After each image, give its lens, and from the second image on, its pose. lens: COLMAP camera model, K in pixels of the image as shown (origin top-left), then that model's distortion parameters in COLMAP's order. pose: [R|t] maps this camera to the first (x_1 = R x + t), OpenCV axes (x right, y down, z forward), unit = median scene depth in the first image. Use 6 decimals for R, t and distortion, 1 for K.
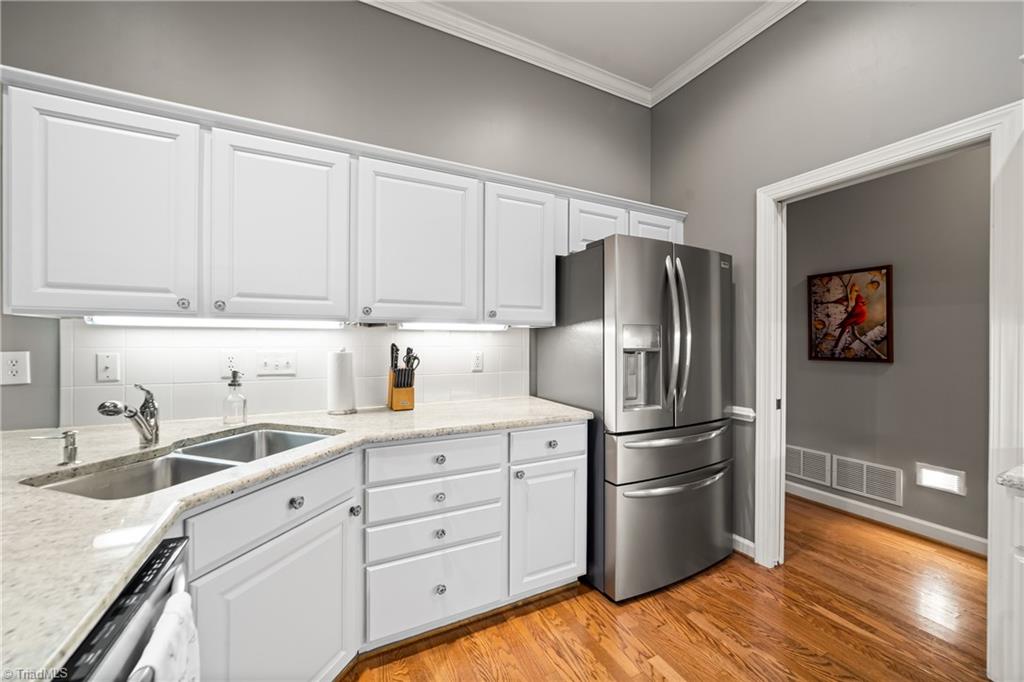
lens RADIAL K [[394.9, 0, 522.2], [0, 394.9, 341.2], [0, 0, 1]] dist [-0.022337, 0.007418]
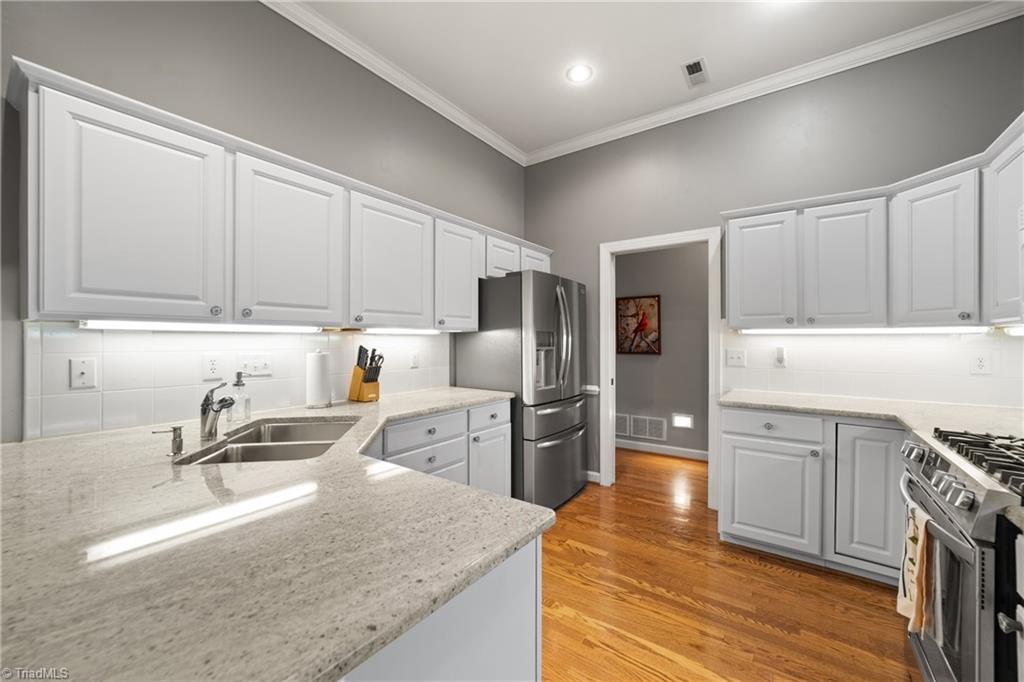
lens RADIAL K [[394.9, 0, 522.2], [0, 394.9, 341.2], [0, 0, 1]] dist [-0.022337, 0.007418]
pose [[0.886925, -0.004250, 0.461895, -0.444712], [0.005062, 0.999987, -0.000520, -0.004129], [-0.461887, 0.002800, 0.886935, -0.269669]]
